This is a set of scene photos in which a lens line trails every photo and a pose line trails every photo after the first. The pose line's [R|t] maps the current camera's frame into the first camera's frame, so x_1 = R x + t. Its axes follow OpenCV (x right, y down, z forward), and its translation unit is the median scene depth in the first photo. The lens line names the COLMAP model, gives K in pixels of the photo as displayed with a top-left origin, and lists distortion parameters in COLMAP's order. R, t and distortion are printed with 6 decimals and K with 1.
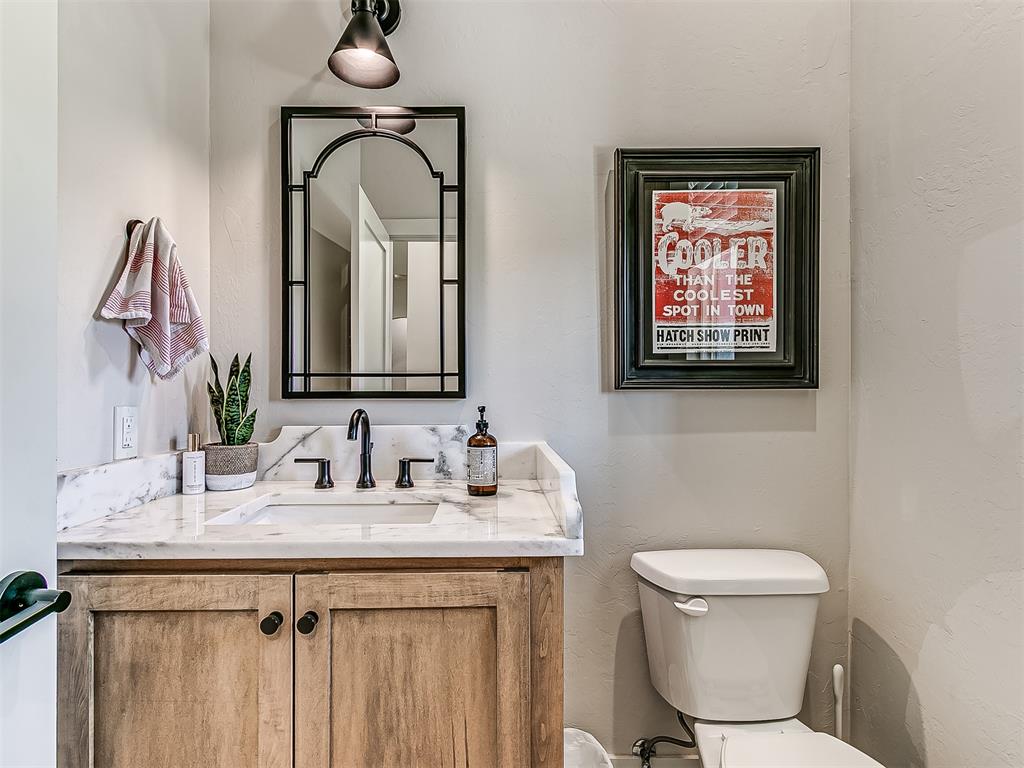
lens RADIAL K [[540.1, 0, 504.4], [0, 540.1, 383.2], [0, 0, 1]] dist [-0.000764, -0.000350]
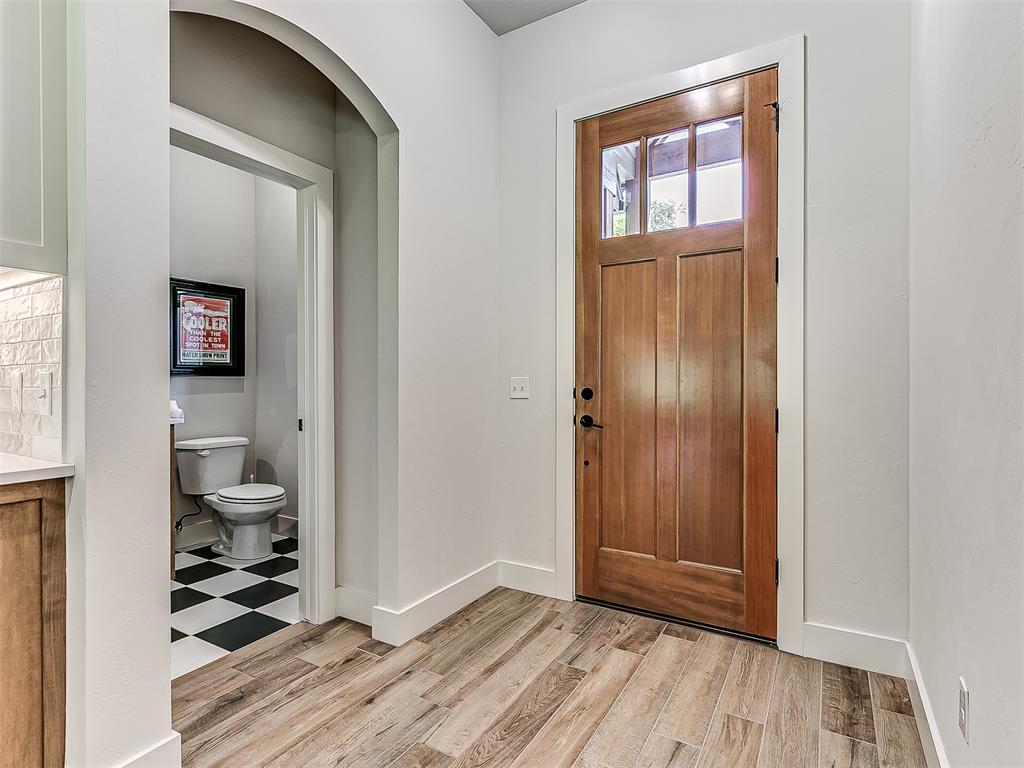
lens RADIAL K [[540.1, 0, 507.1], [0, 540.1, 381.1], [0, 0, 1]] dist [-0.000764, -0.000350]
pose [[0.535209, -0.003714, 0.844712, -1.004196], [-0.000331, 0.999989, 0.004607, 0.021197], [-0.844720, -0.002746, 0.535202, -1.563993]]
